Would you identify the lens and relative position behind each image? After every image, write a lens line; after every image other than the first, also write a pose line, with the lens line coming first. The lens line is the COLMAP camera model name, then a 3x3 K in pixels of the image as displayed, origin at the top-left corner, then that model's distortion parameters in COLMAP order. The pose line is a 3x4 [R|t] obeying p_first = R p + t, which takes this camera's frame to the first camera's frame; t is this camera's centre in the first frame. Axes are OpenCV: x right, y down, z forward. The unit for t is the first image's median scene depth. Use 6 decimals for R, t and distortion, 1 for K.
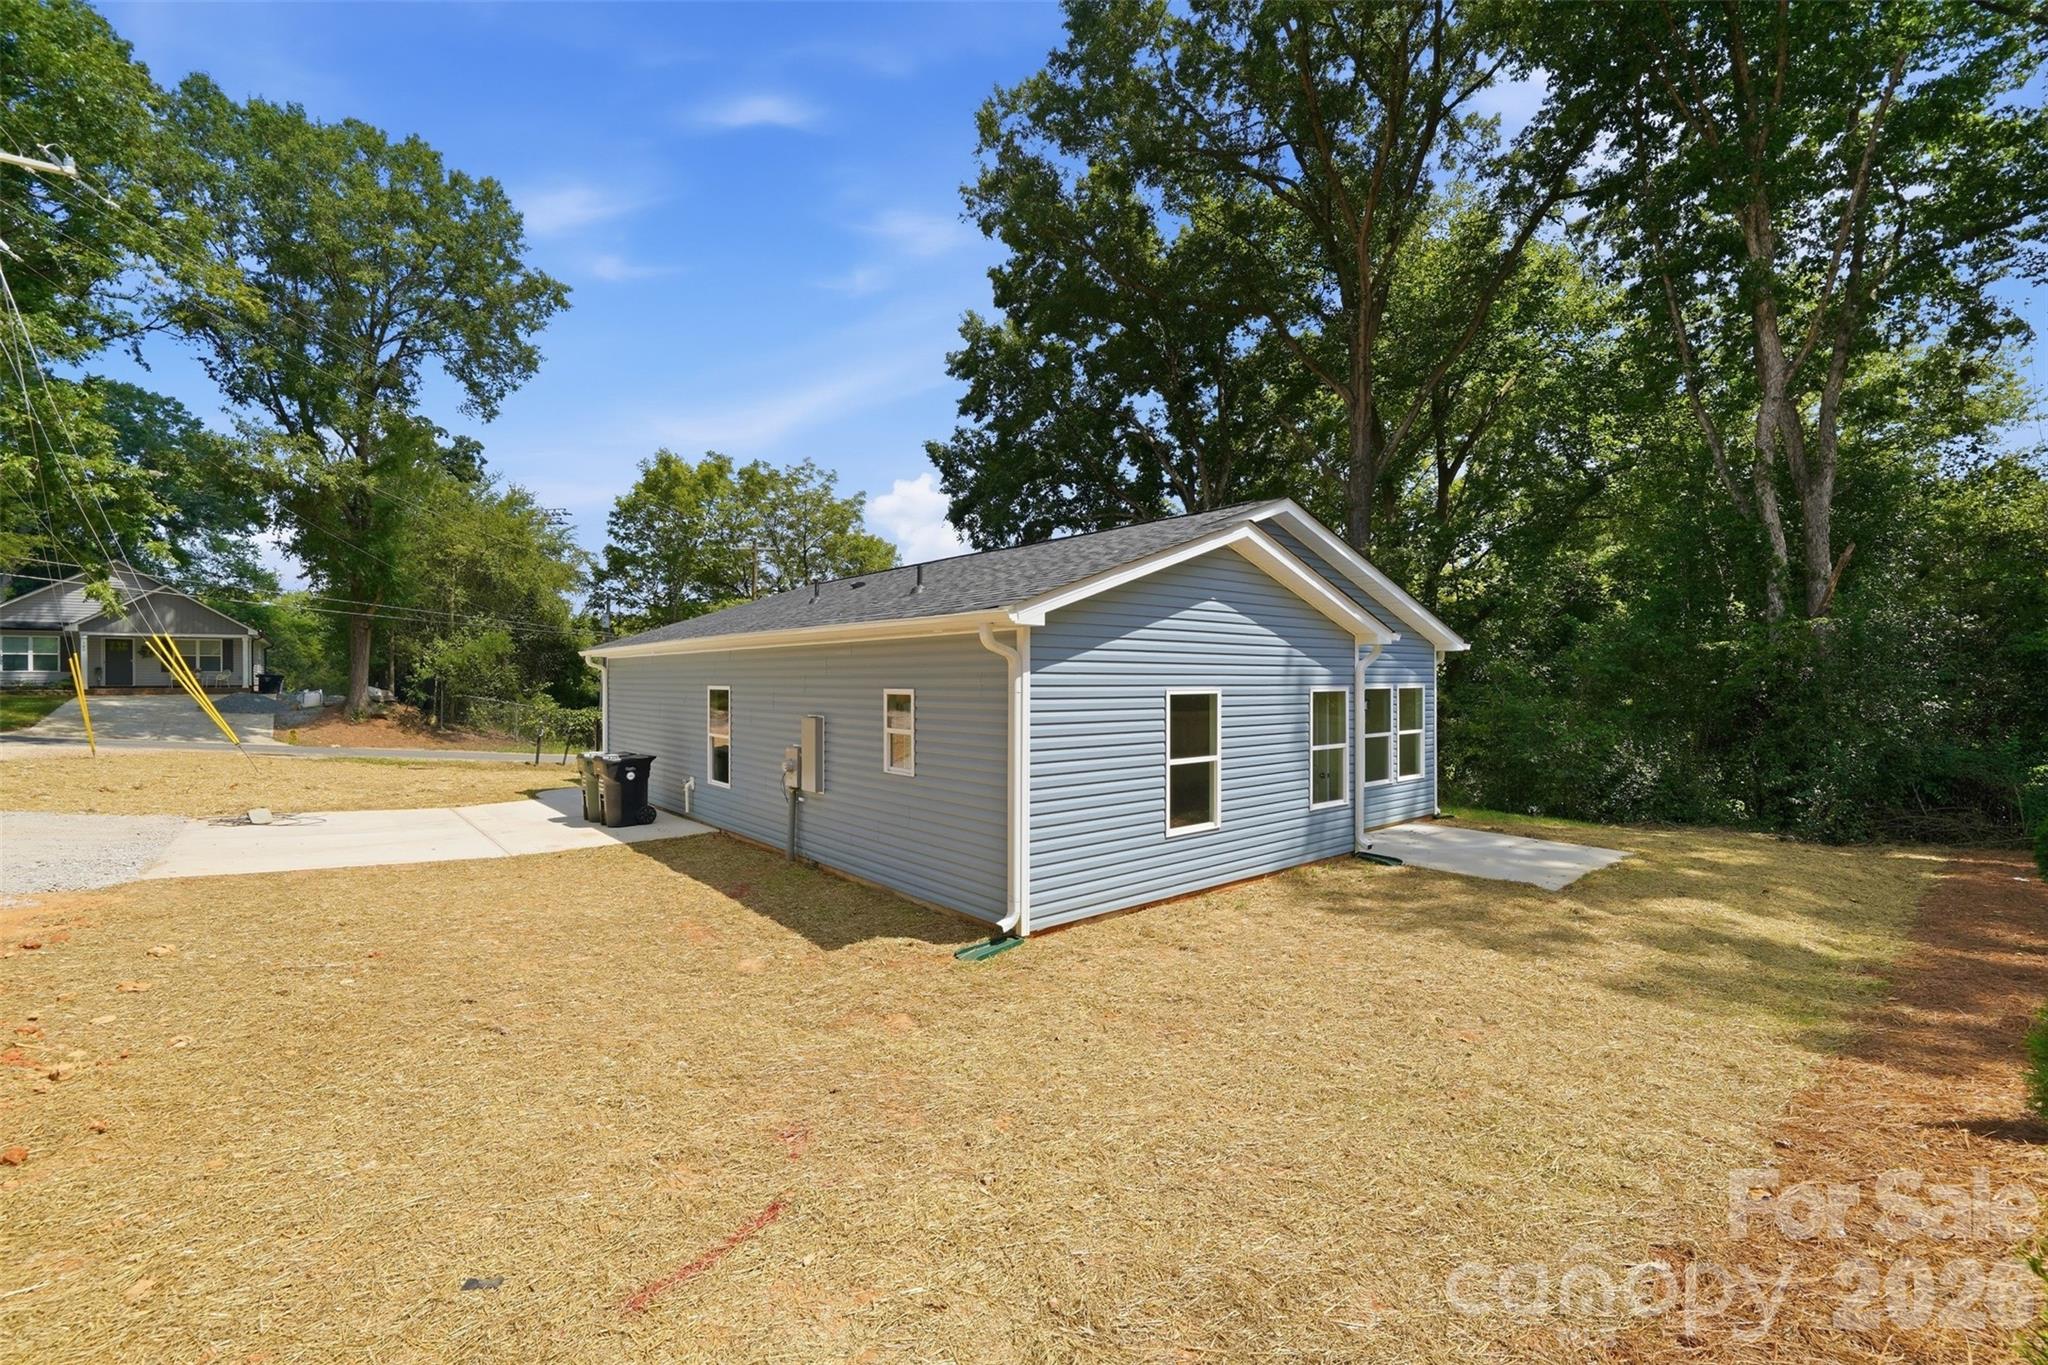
lens RADIAL K [[865.8, 0, 1029.2], [0, 865.8, 679.6], [0, 0, 1]] dist [-0.001217, 0.000251]
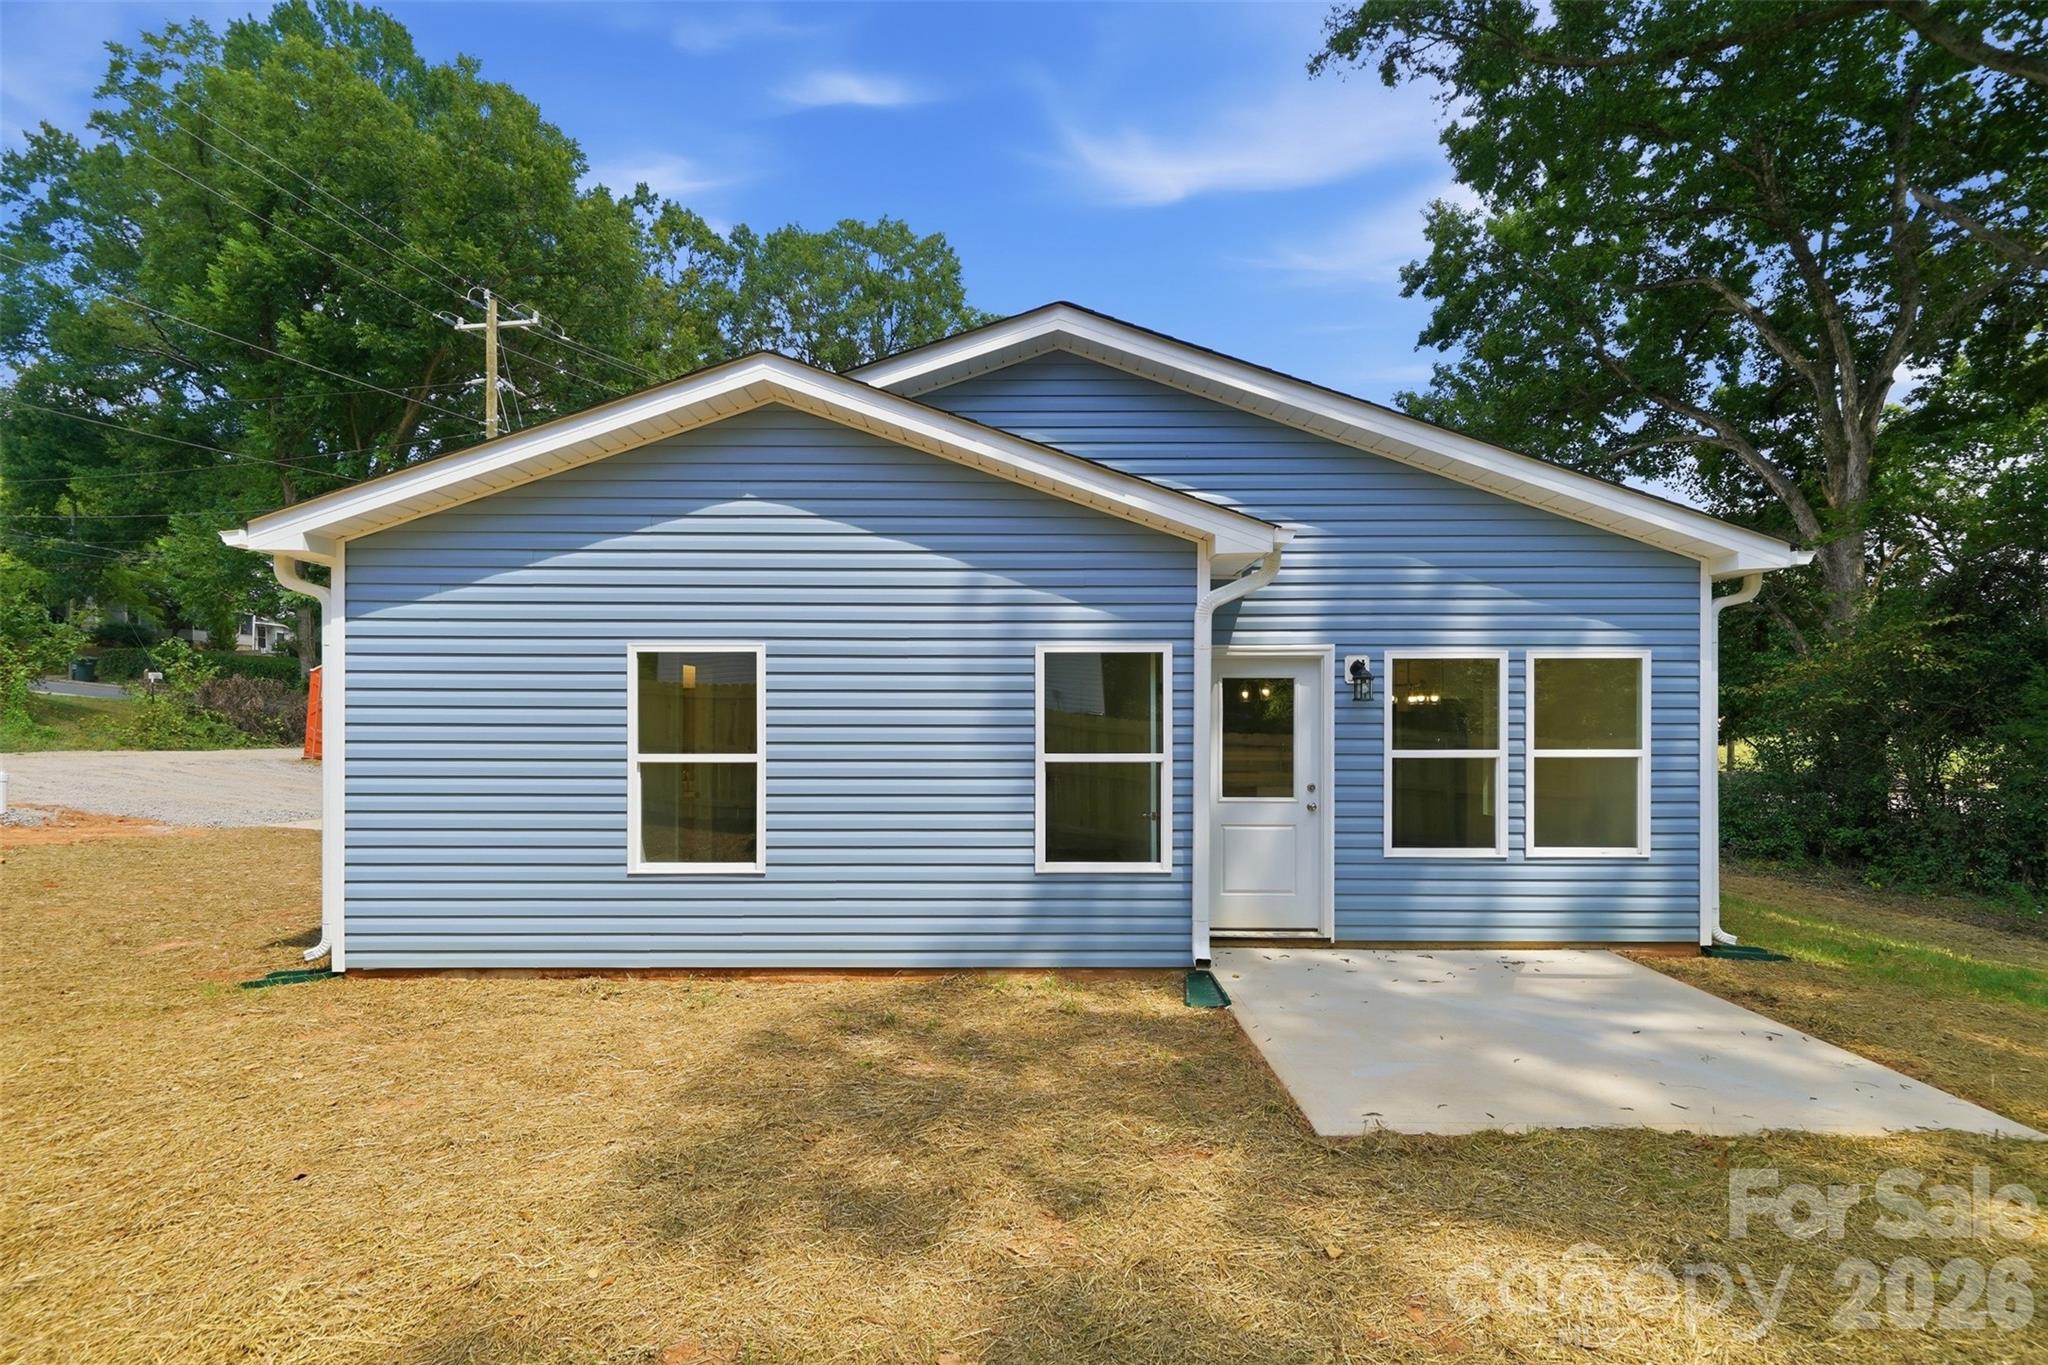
lens RADIAL K [[970.0, 0, 1025.2], [0, 970.0, 724.7], [0, 0, 1]] dist [0.001026, 0.000219]
pose [[0.760064, 0.001544, -0.649846, 0.673043], [-0.001458, 0.999999, 0.000671, 0.055569], [0.649846, 0.000438, 0.760066, 0.506979]]
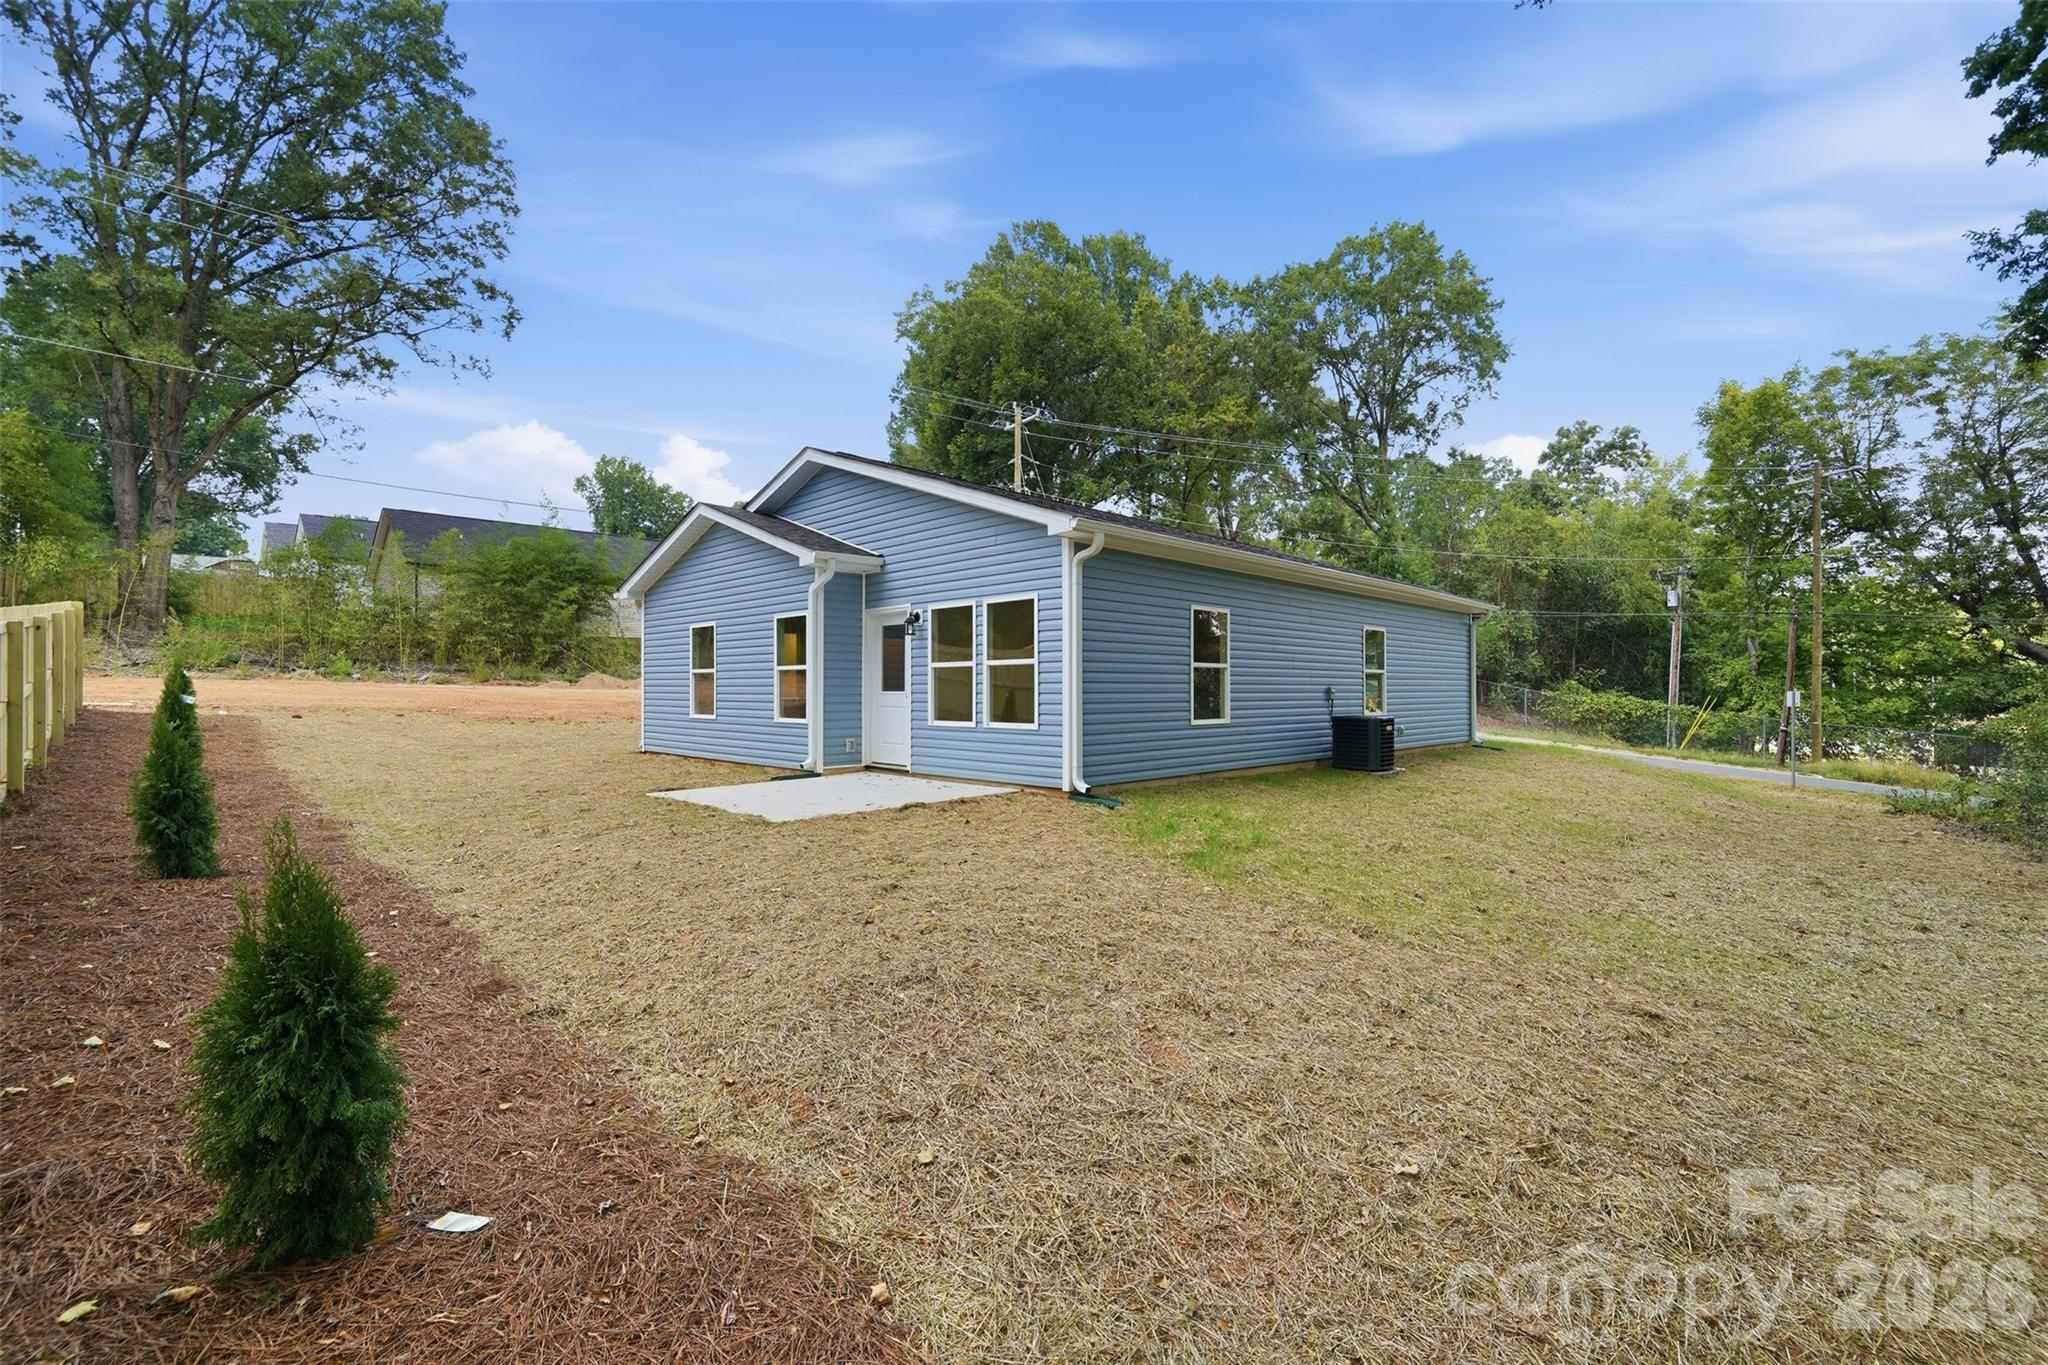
lens RADIAL K [[865.8, 0, 1029.2], [0, 865.8, 679.6], [0, 0, 1]] dist [-0.001217, 0.000251]
pose [[0.093399, -0.011739, -0.995560, 1.420159], [0.007513, 0.999910, -0.011085, 0.102470], [0.995600, -0.006444, 0.093479, 1.164867]]
